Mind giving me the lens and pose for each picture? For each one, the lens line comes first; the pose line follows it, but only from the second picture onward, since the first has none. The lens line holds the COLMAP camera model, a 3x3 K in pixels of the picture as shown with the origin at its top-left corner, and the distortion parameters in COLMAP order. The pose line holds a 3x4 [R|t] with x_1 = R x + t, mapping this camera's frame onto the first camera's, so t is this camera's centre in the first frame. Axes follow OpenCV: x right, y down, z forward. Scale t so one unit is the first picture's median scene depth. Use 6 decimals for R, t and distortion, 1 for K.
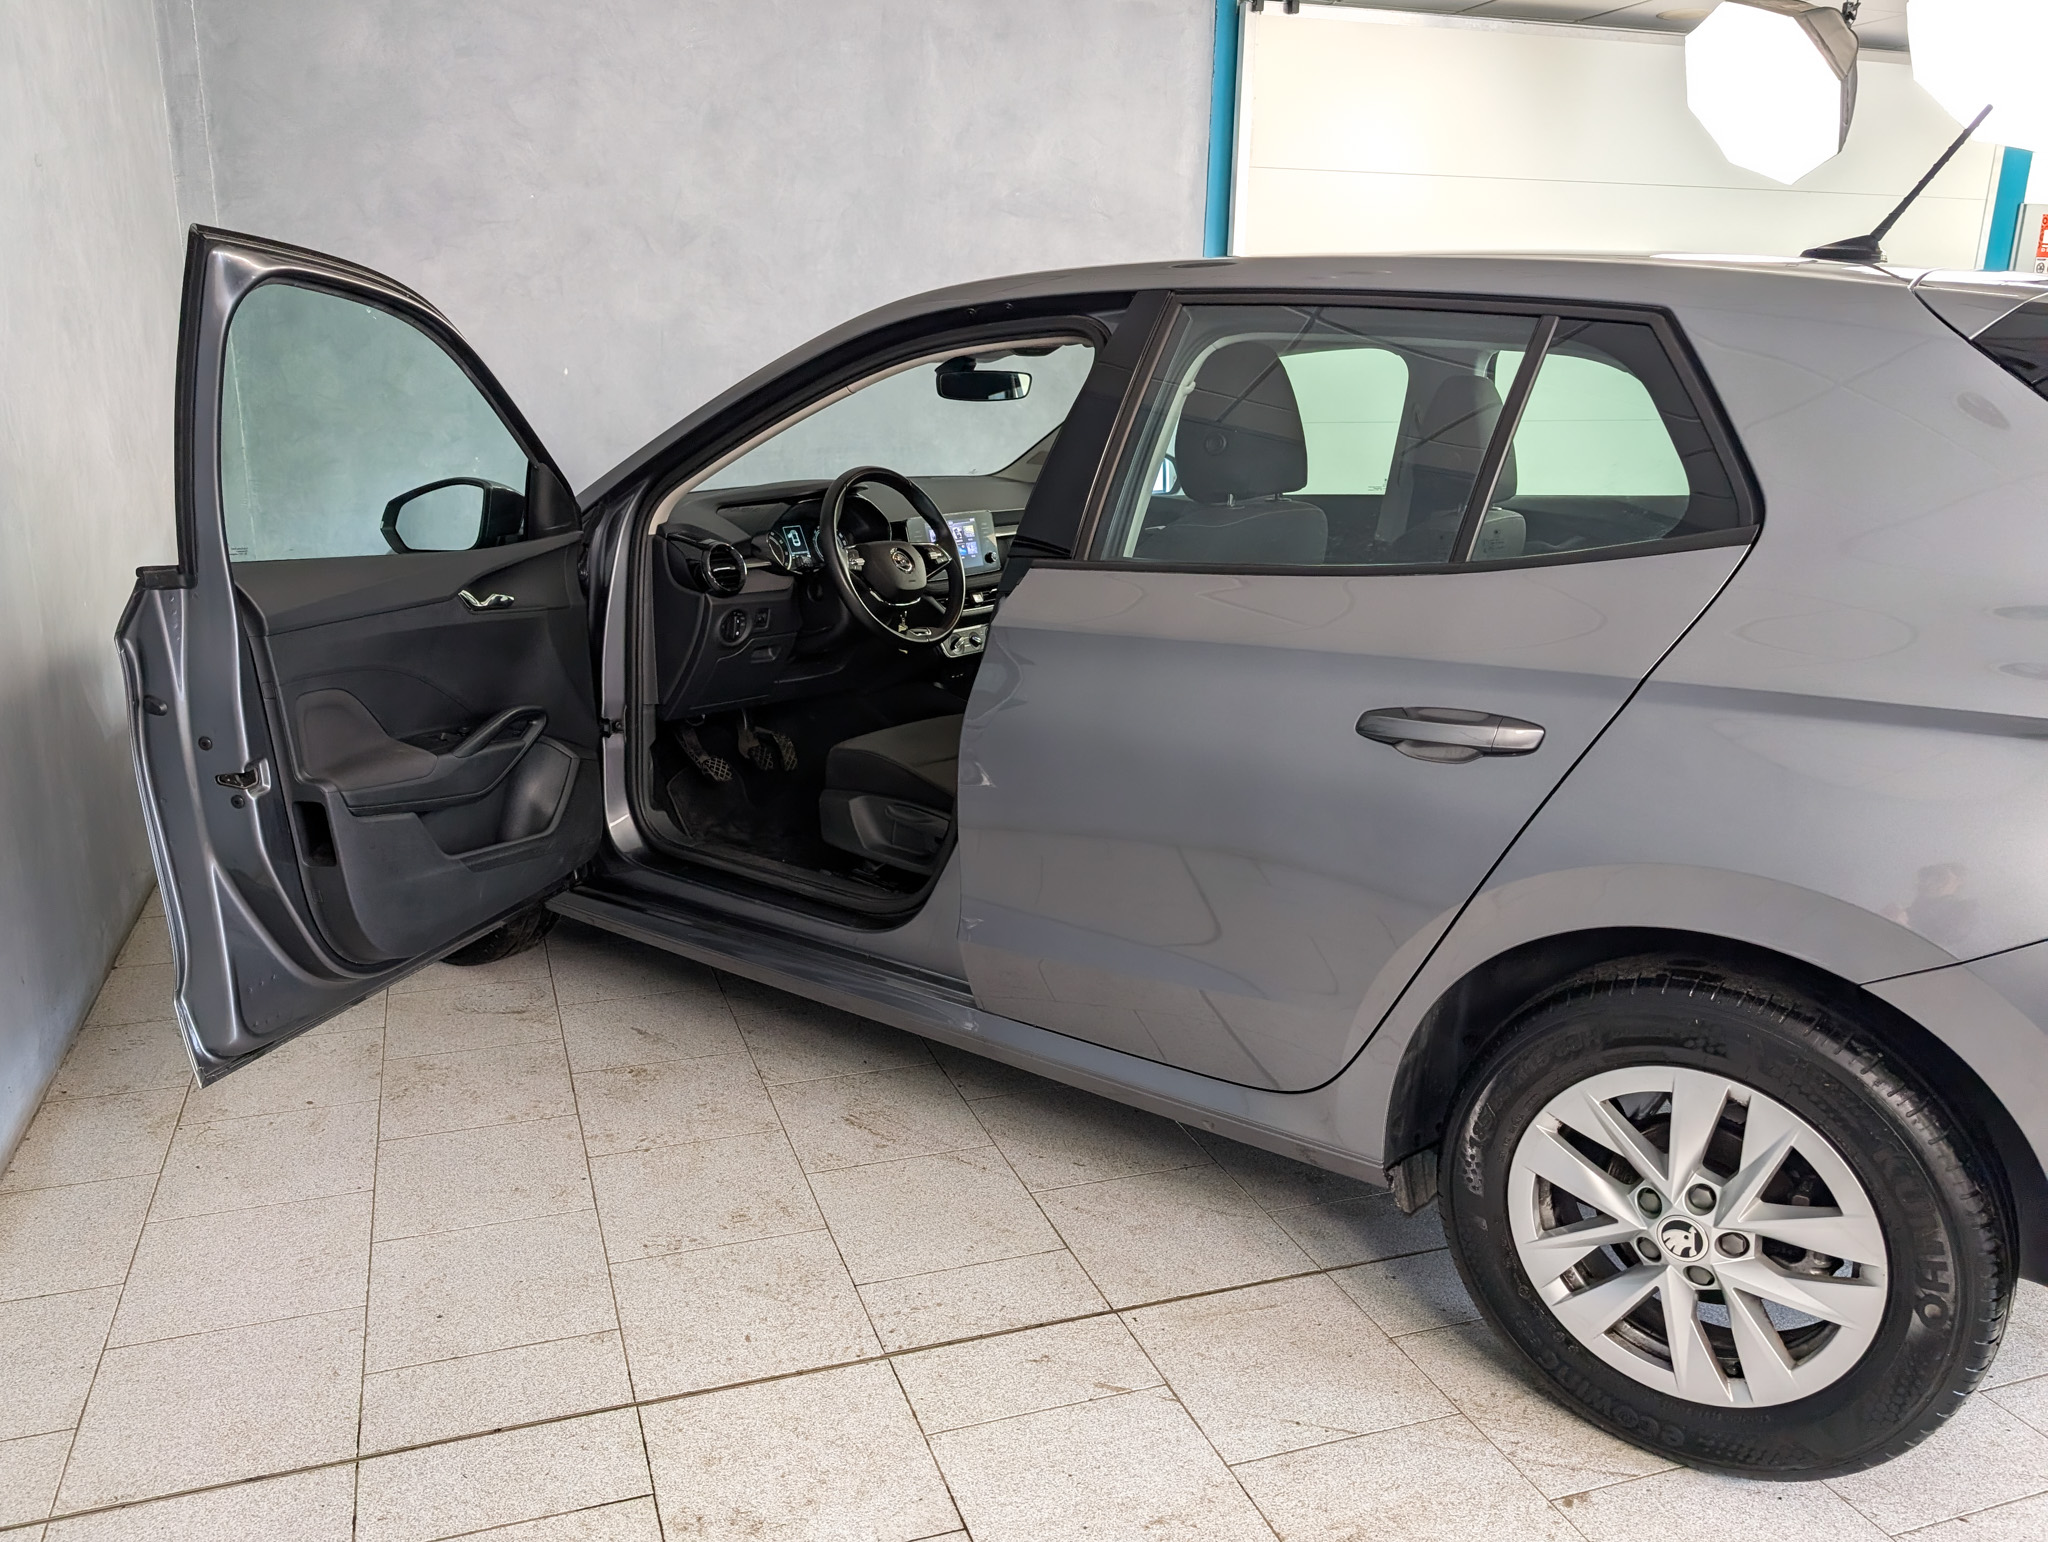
lens RADIAL K [[1487.1, 0, 1022.3], [0, 1487.1, 784.0], [0, 0, 1]] dist [-0.015354, -0.004717]
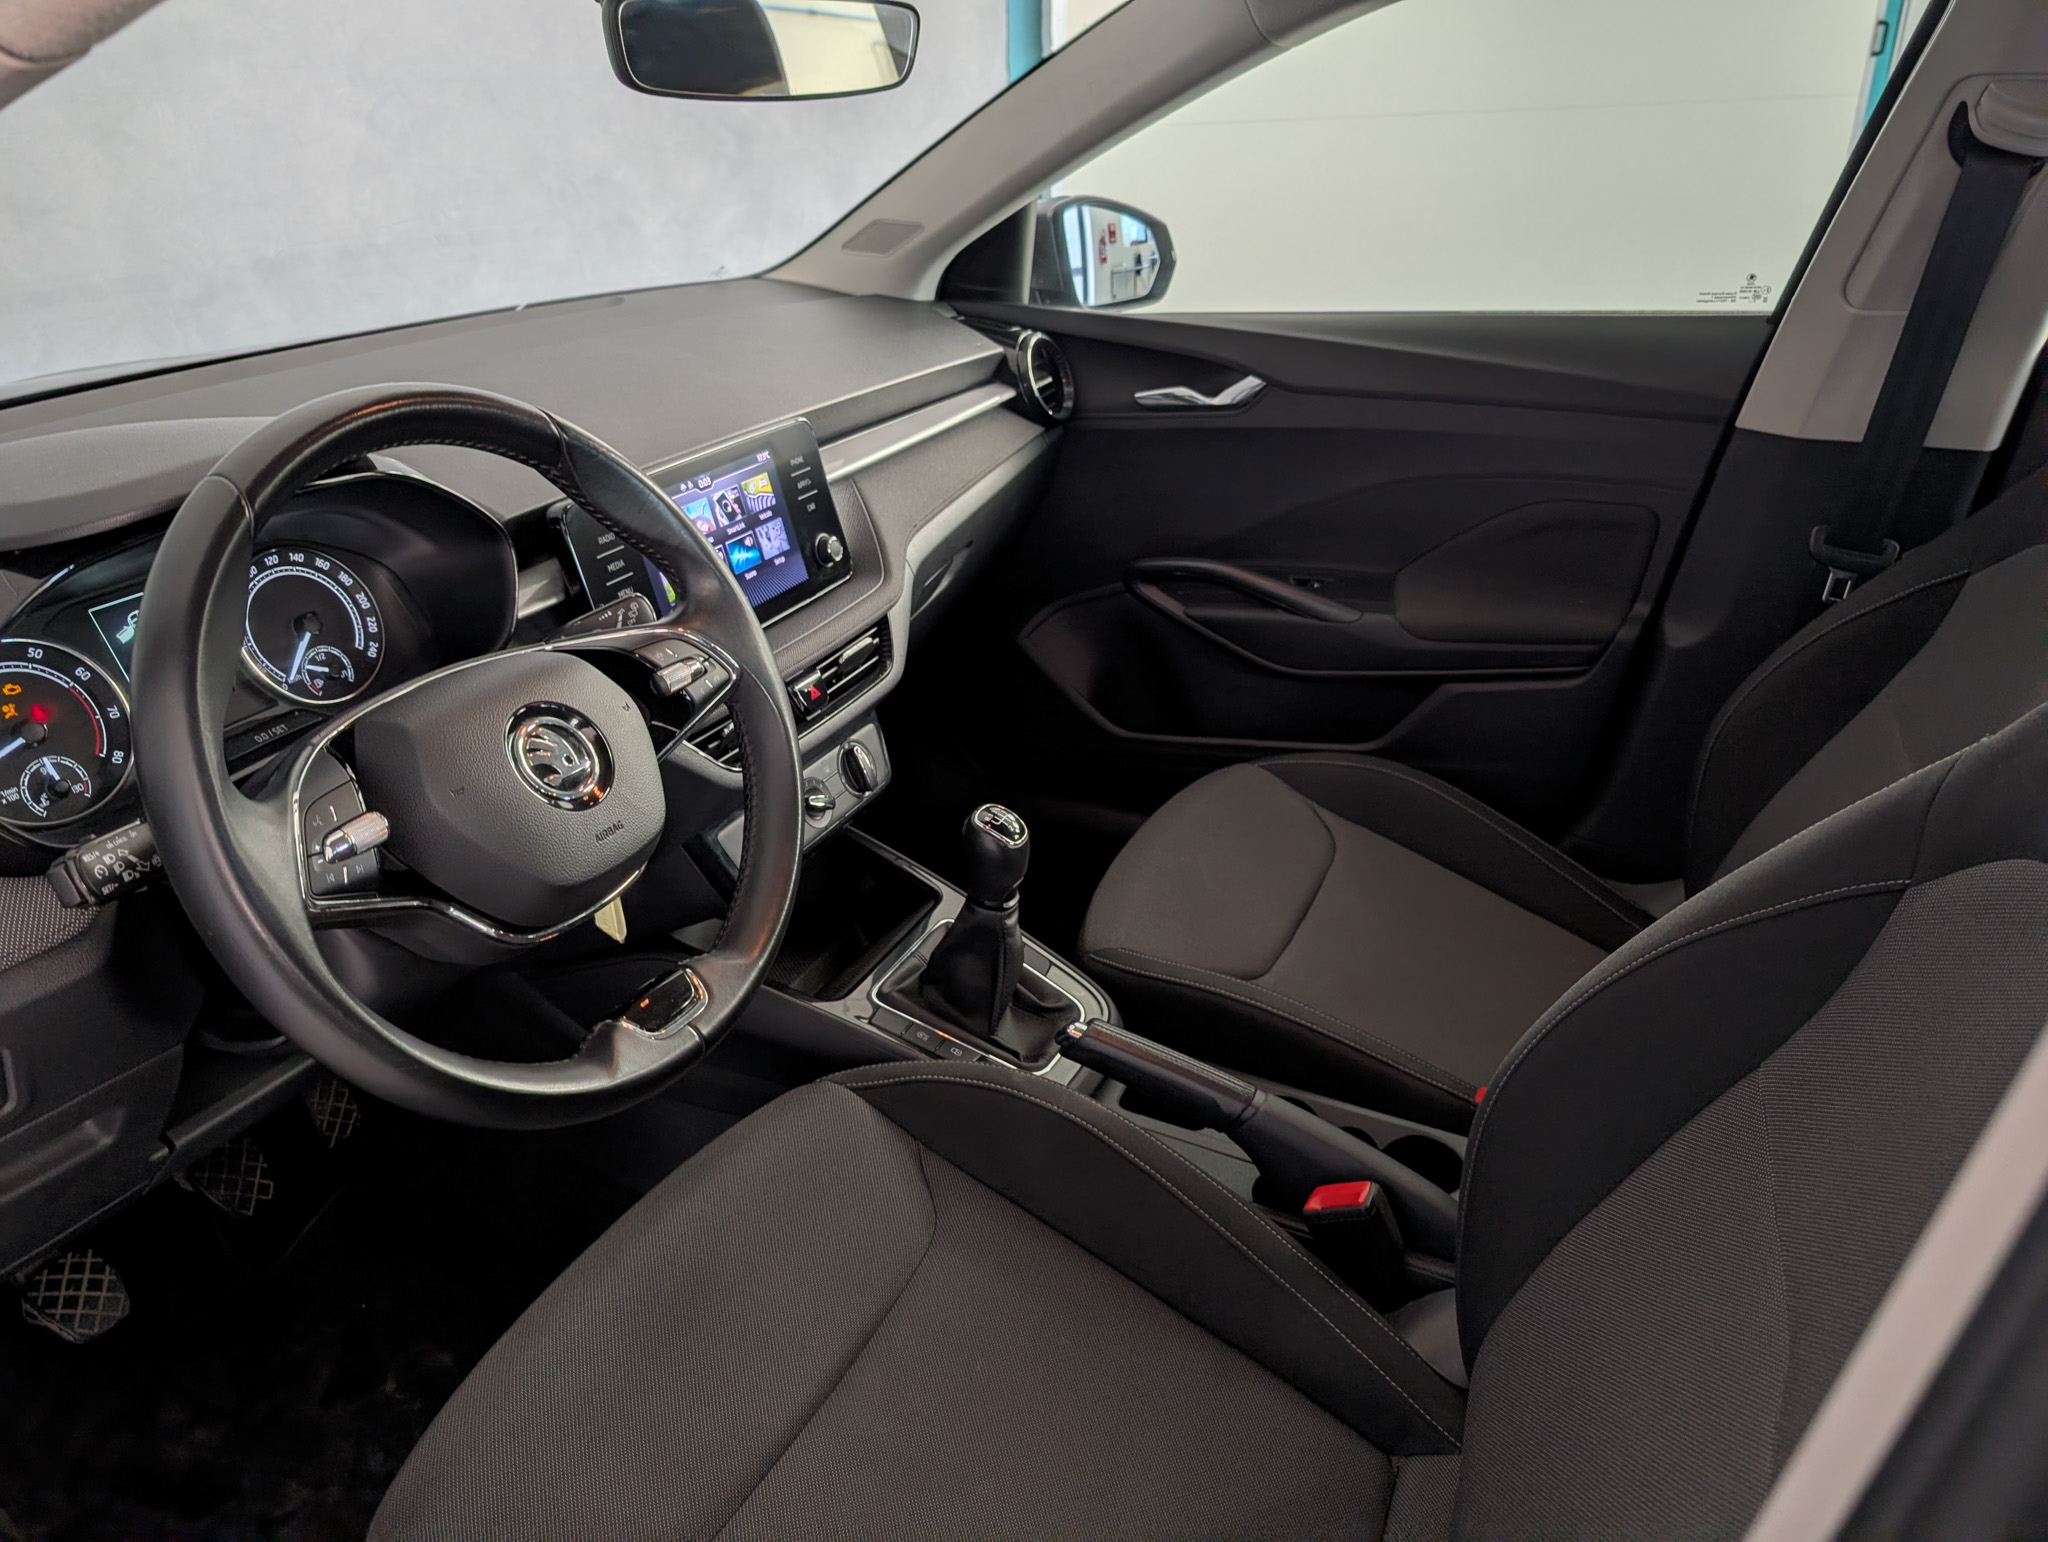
lens RADIAL K [[1487.1, 0, 1022.3], [0, 1487.1, 784.0], [0, 0, 1]] dist [-0.015354, -0.004717]
pose [[0.980702, -0.110185, 0.161502, -0.045329], [0.081538, 0.981300, 0.174362, -0.184805], [-0.177694, -0.157829, 0.971347, 0.747397]]
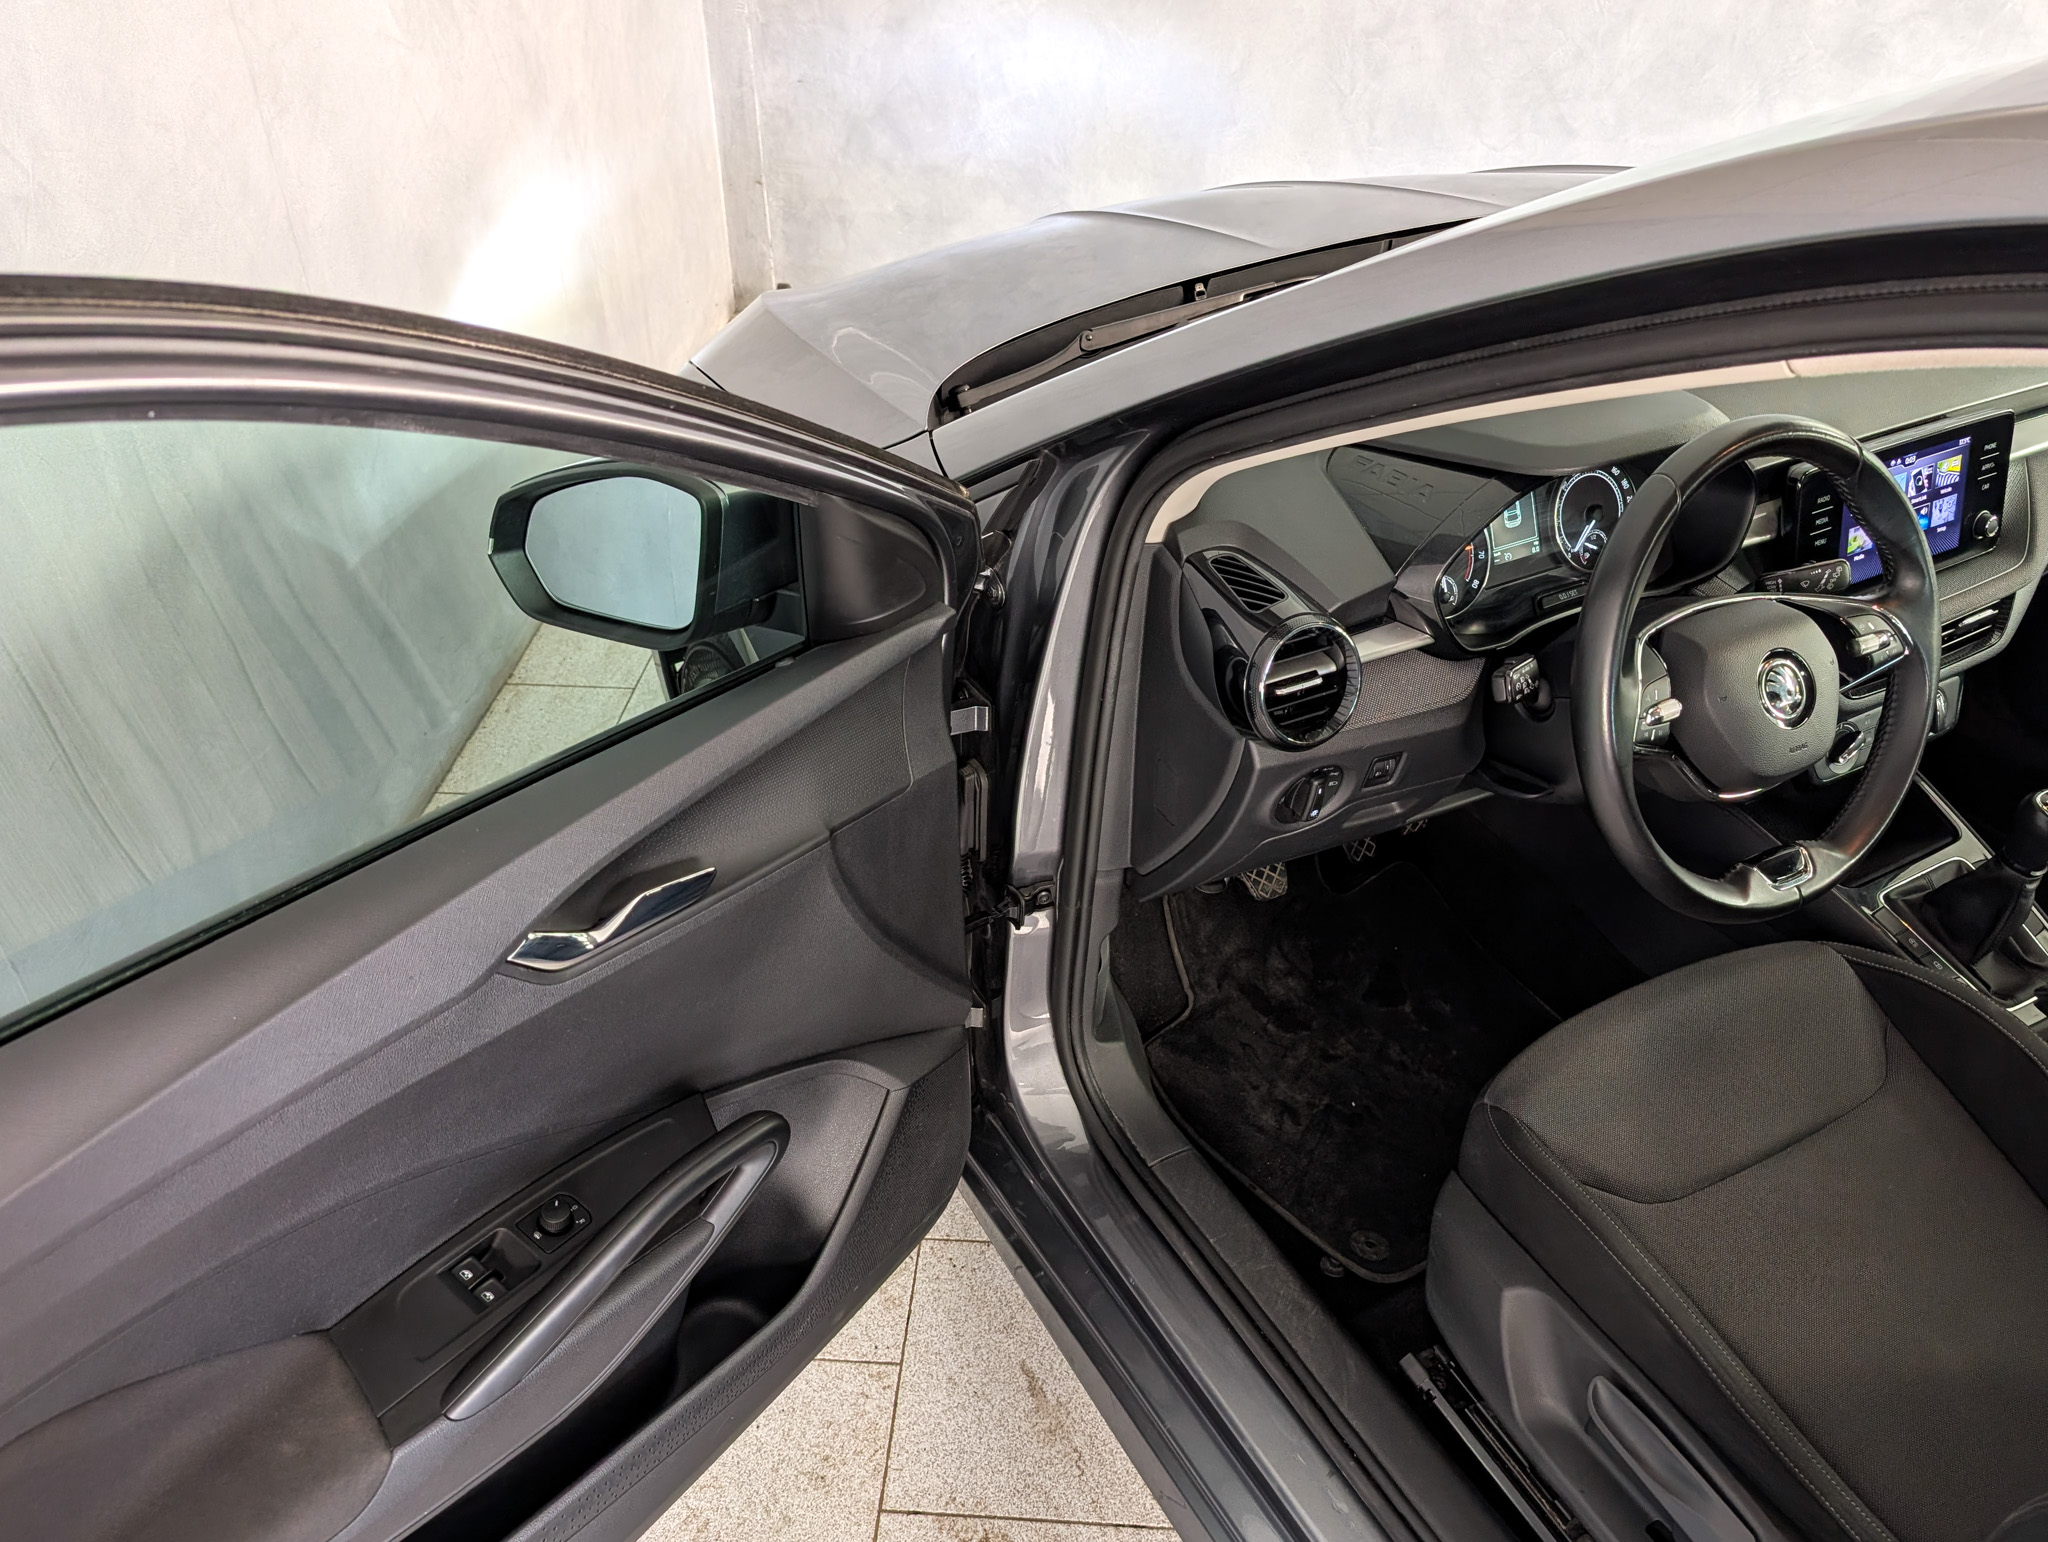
lens RADIAL K [[1487.1, 0, 1022.3], [0, 1487.1, 784.0], [0, 0, 1]] dist [-0.015354, -0.004717]
pose [[0.898704, 0.243895, -0.364481, -0.112892], [-0.107780, 0.928436, 0.355515, -0.242009], [0.425105, -0.280219, 0.860676, 0.596566]]
